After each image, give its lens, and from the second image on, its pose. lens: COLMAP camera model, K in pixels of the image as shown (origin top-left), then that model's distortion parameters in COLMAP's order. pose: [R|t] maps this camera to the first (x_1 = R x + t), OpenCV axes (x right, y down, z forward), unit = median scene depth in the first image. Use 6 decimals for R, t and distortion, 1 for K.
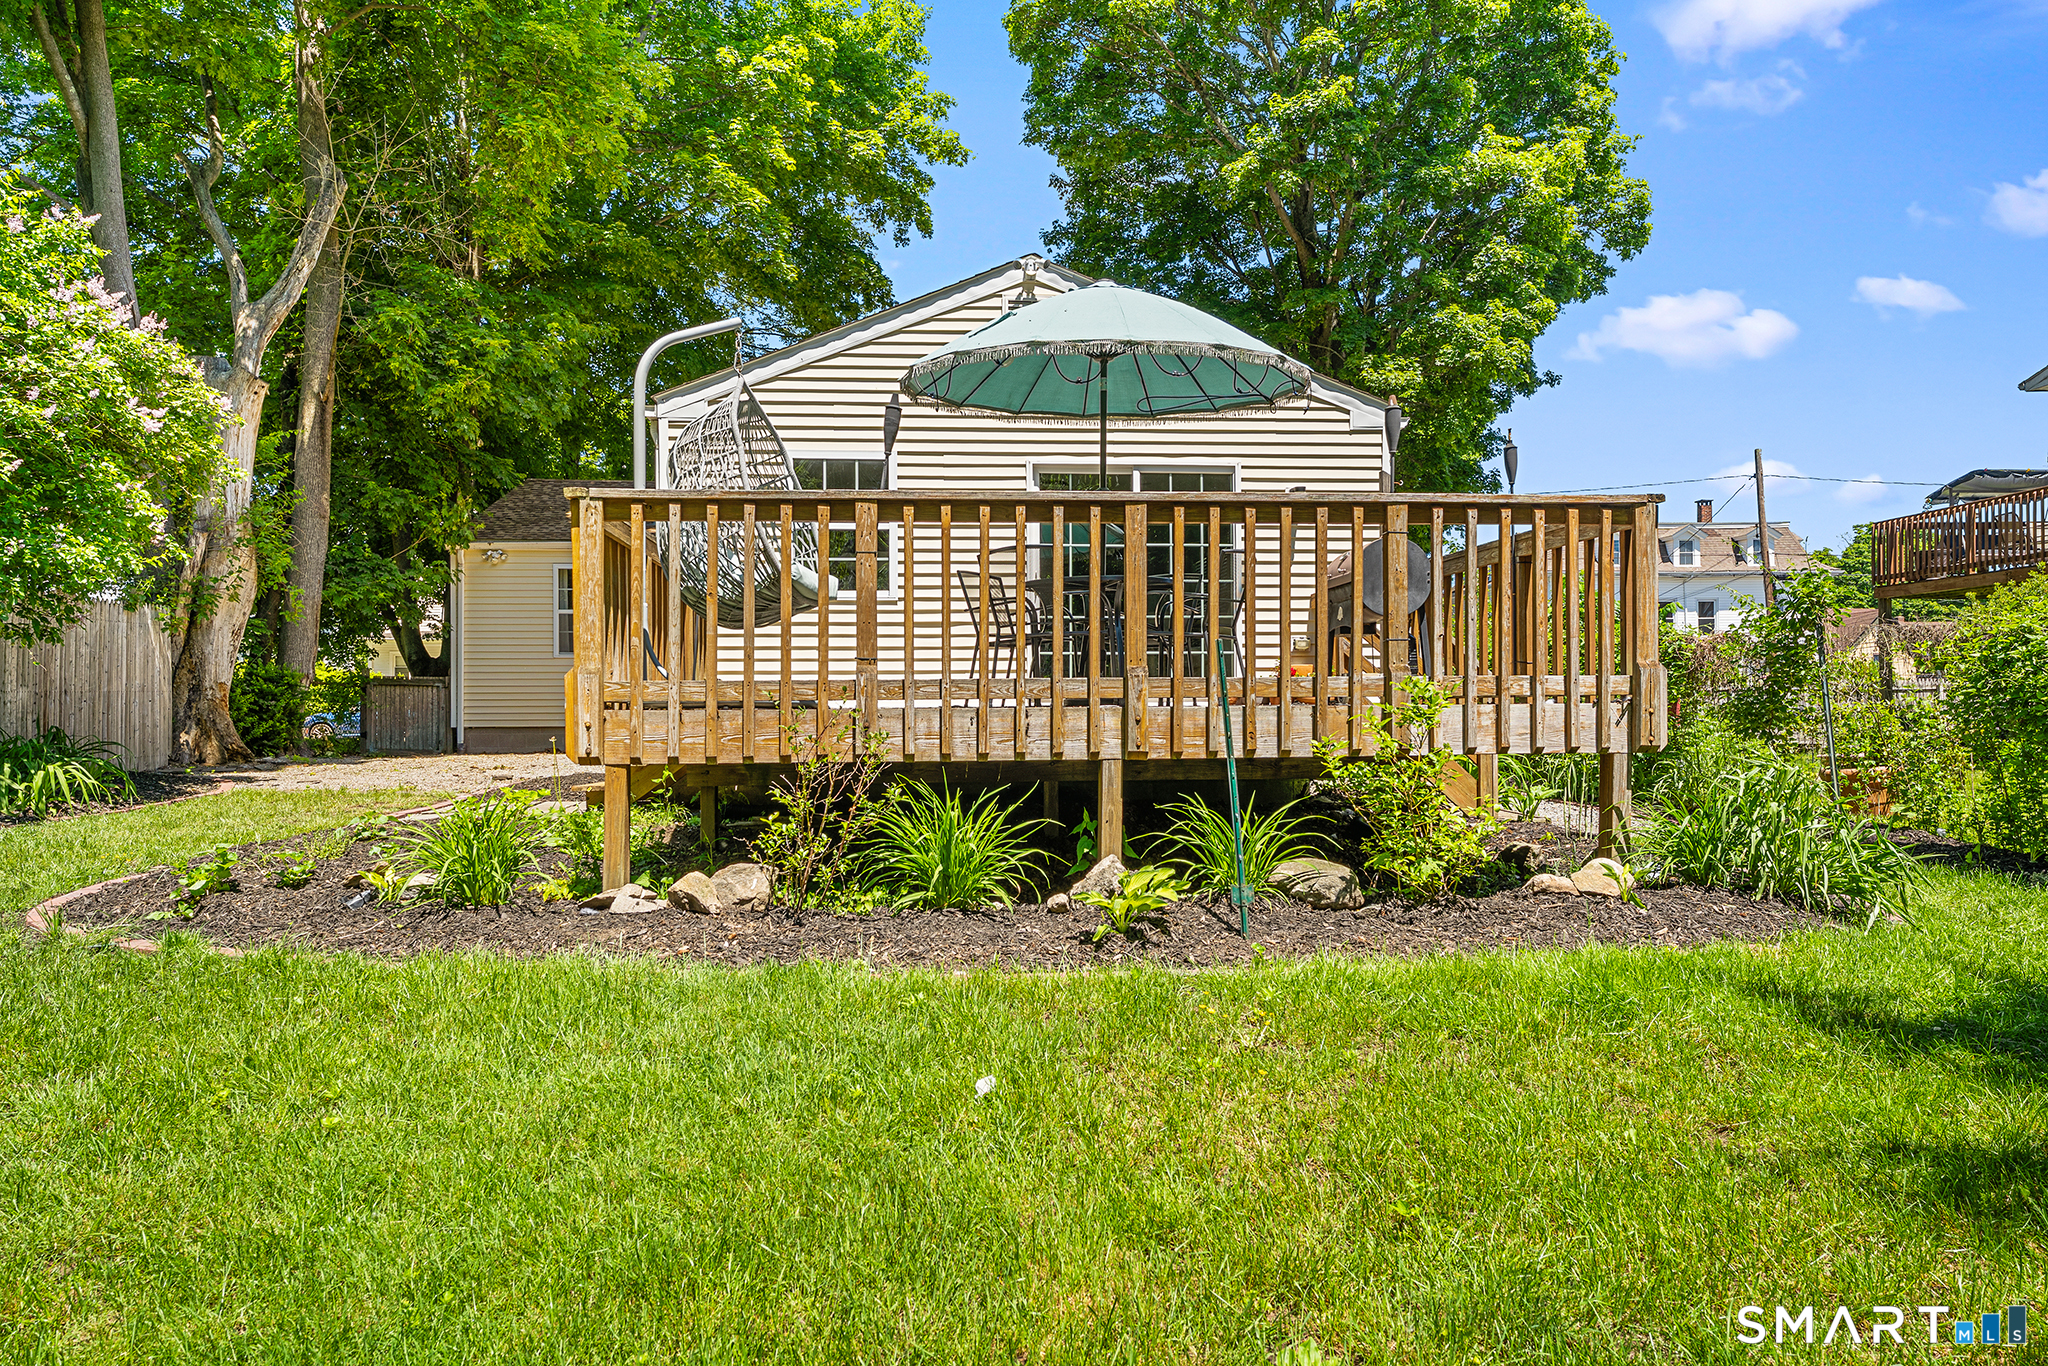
lens RADIAL K [[1216.2, 0, 1019.3], [0, 1216.2, 691.7], [0, 0, 1]] dist [0.002026, 0.000915]
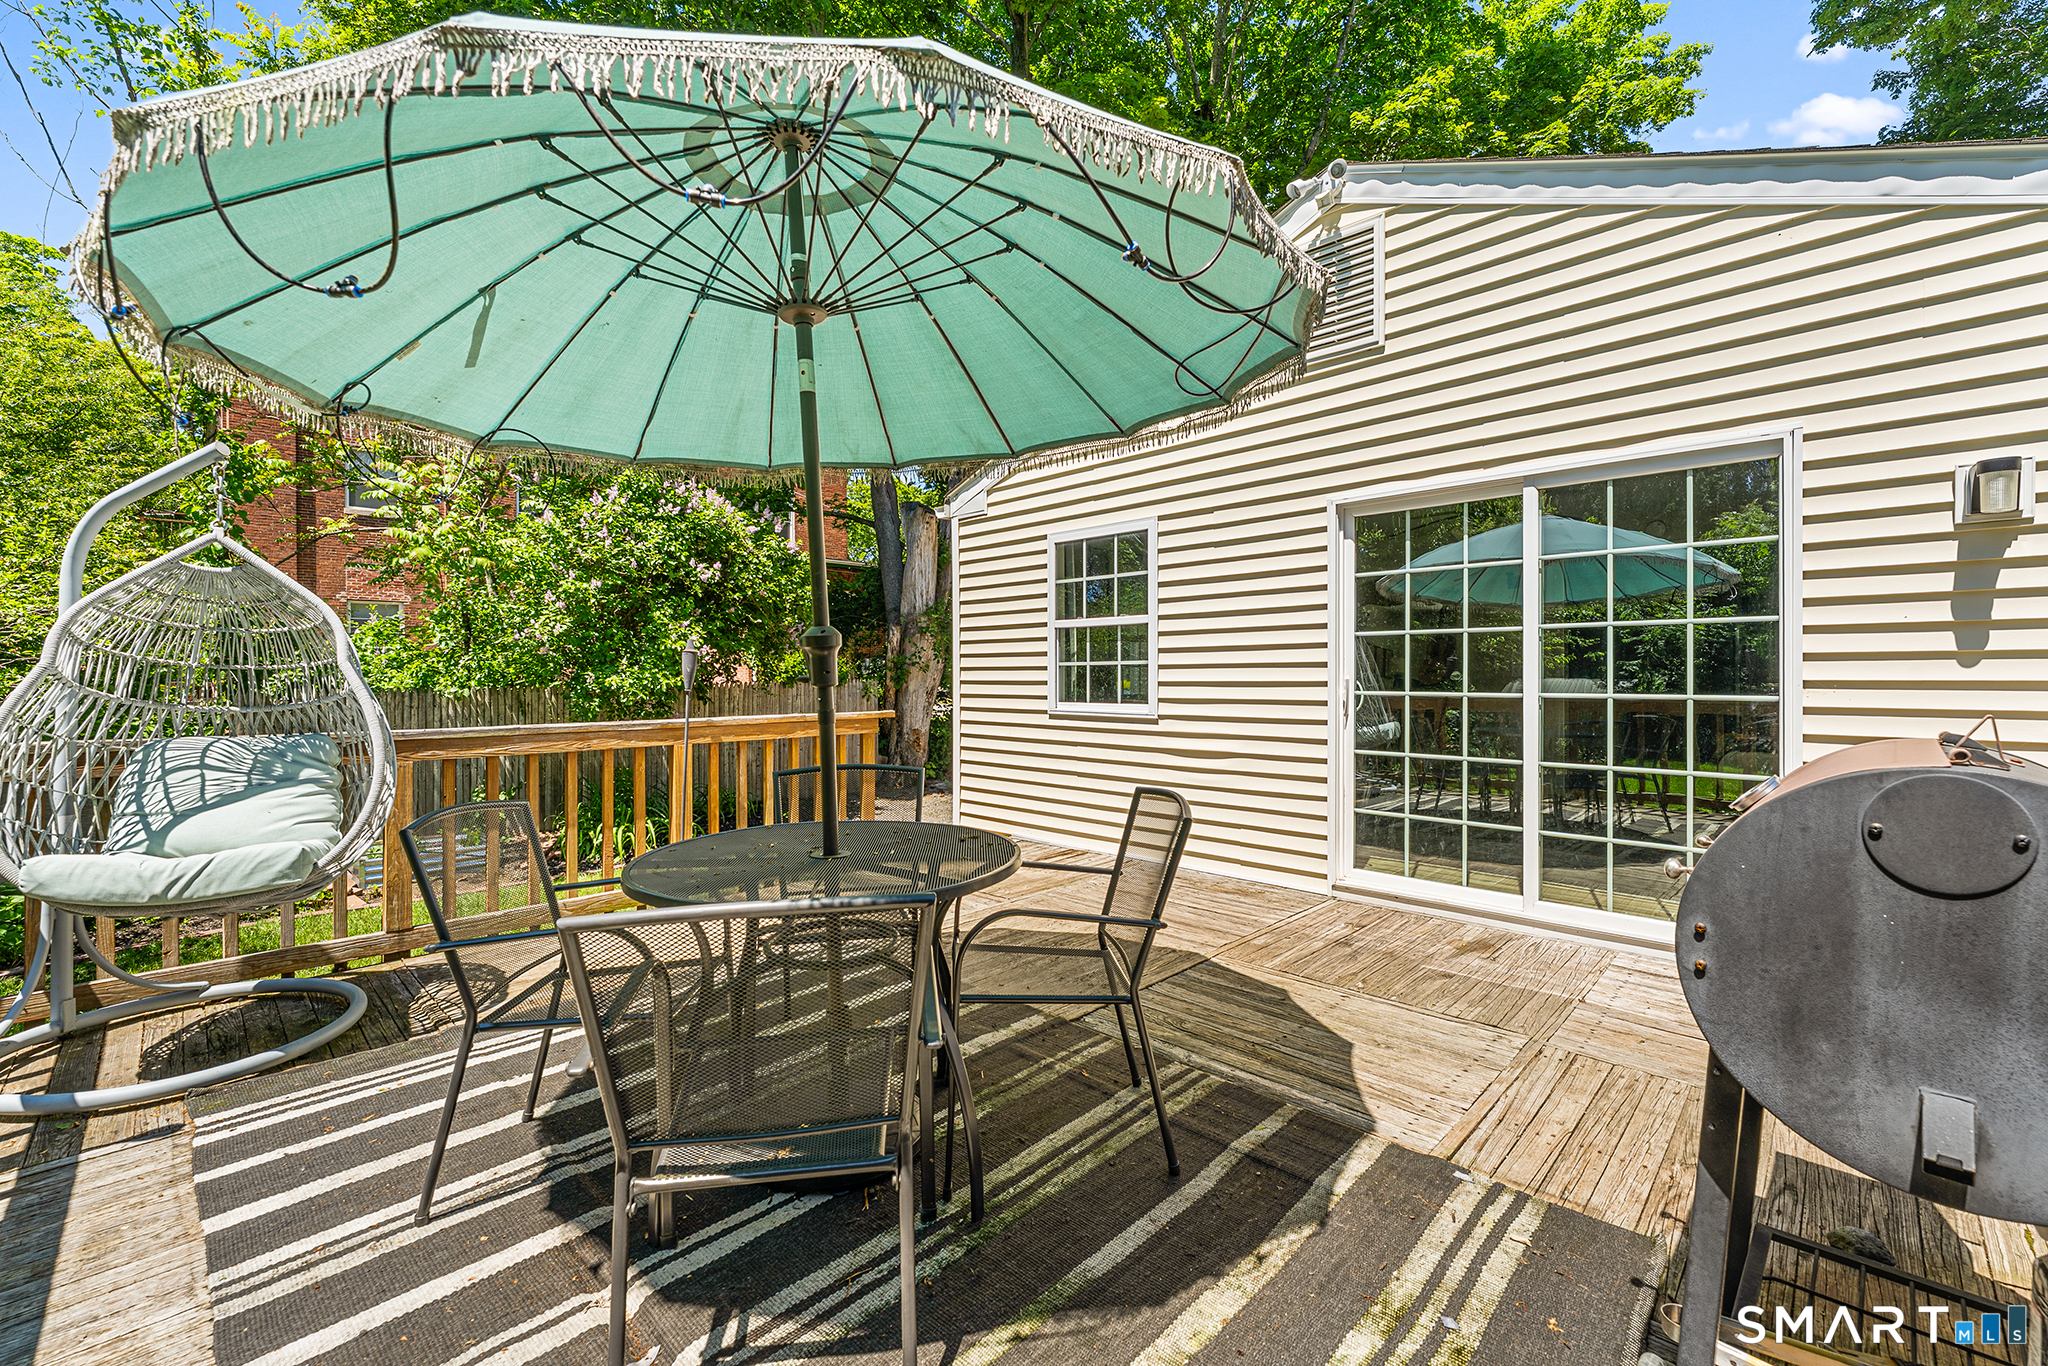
lens RADIAL K [[836.6, 0, 1053.3], [0, 836.6, 660.1], [0, 0, 1]] dist [0.009927, 0.000164]
pose [[0.666062, -0.008045, -0.745853, 0.116151], [0.010294, 0.999946, -0.001593, -0.054759], [0.745826, -0.006617, 0.666108, 0.305202]]
